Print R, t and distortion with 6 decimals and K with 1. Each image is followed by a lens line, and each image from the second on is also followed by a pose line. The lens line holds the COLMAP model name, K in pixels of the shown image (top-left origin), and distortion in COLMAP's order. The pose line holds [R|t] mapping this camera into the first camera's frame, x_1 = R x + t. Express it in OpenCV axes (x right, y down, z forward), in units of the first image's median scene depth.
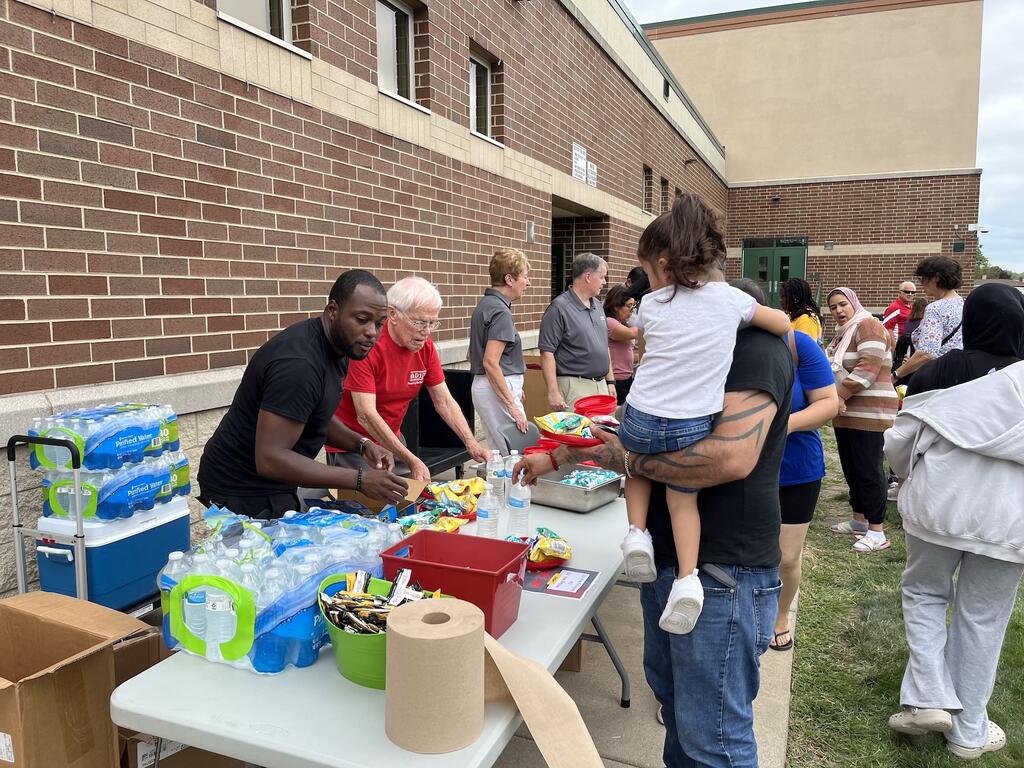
lens RADIAL K [[788.8, 0, 516.1], [0, 788.8, 380.2], [0, 0, 1]] dist [0.085594, -0.124273]
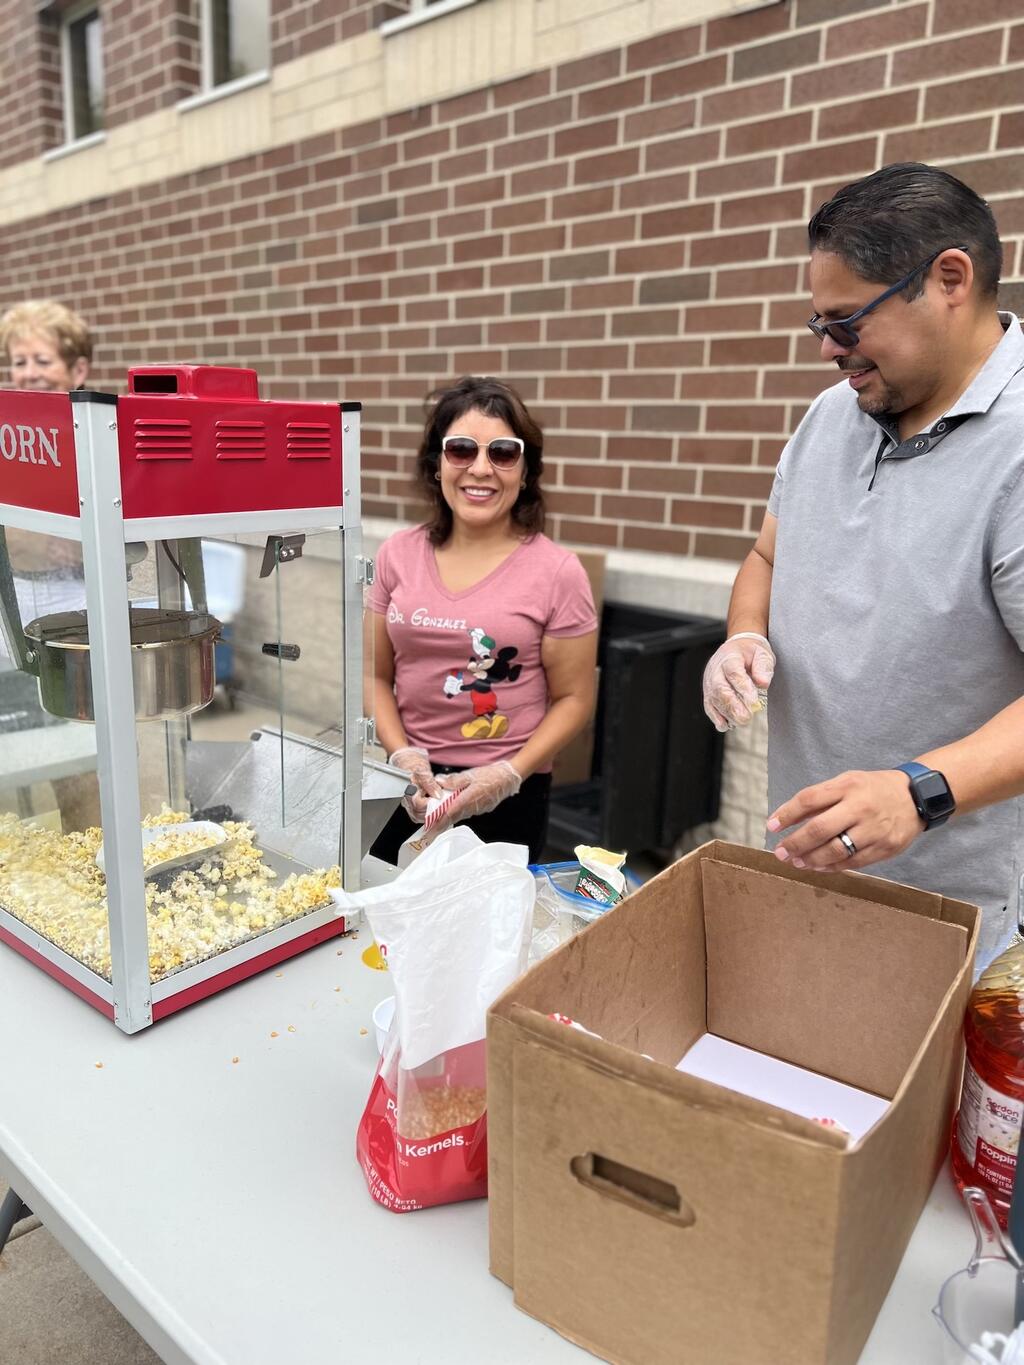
lens RADIAL K [[1030.6, 0, 512.0], [0, 1030.6, 682.5], [0, 0, 1]] dist [-0.004982, -0.002039]
pose [[-0.389796, 0.212982, -0.895934, 0.632260], [-0.124250, 0.951829, 0.280327, -0.195859], [0.912481, 0.220590, -0.344556, 1.803343]]
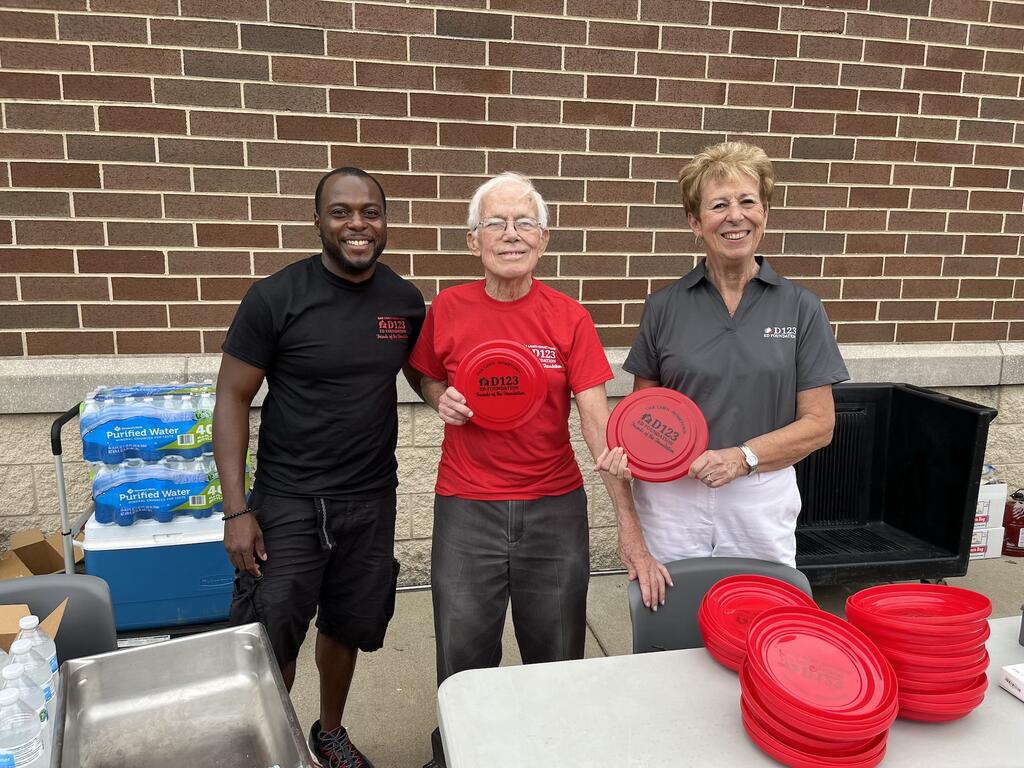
lens RADIAL K [[747.8, 0, 512.0], [0, 747.8, 384.0], [0, 0, 1]] dist [0.055384, -0.070231]
pose [[0.540564, 0.160545, -0.825842, 0.283590], [-0.103892, 0.986848, 0.123841, -0.089138], [0.834863, 0.018854, 0.550135, 0.776232]]
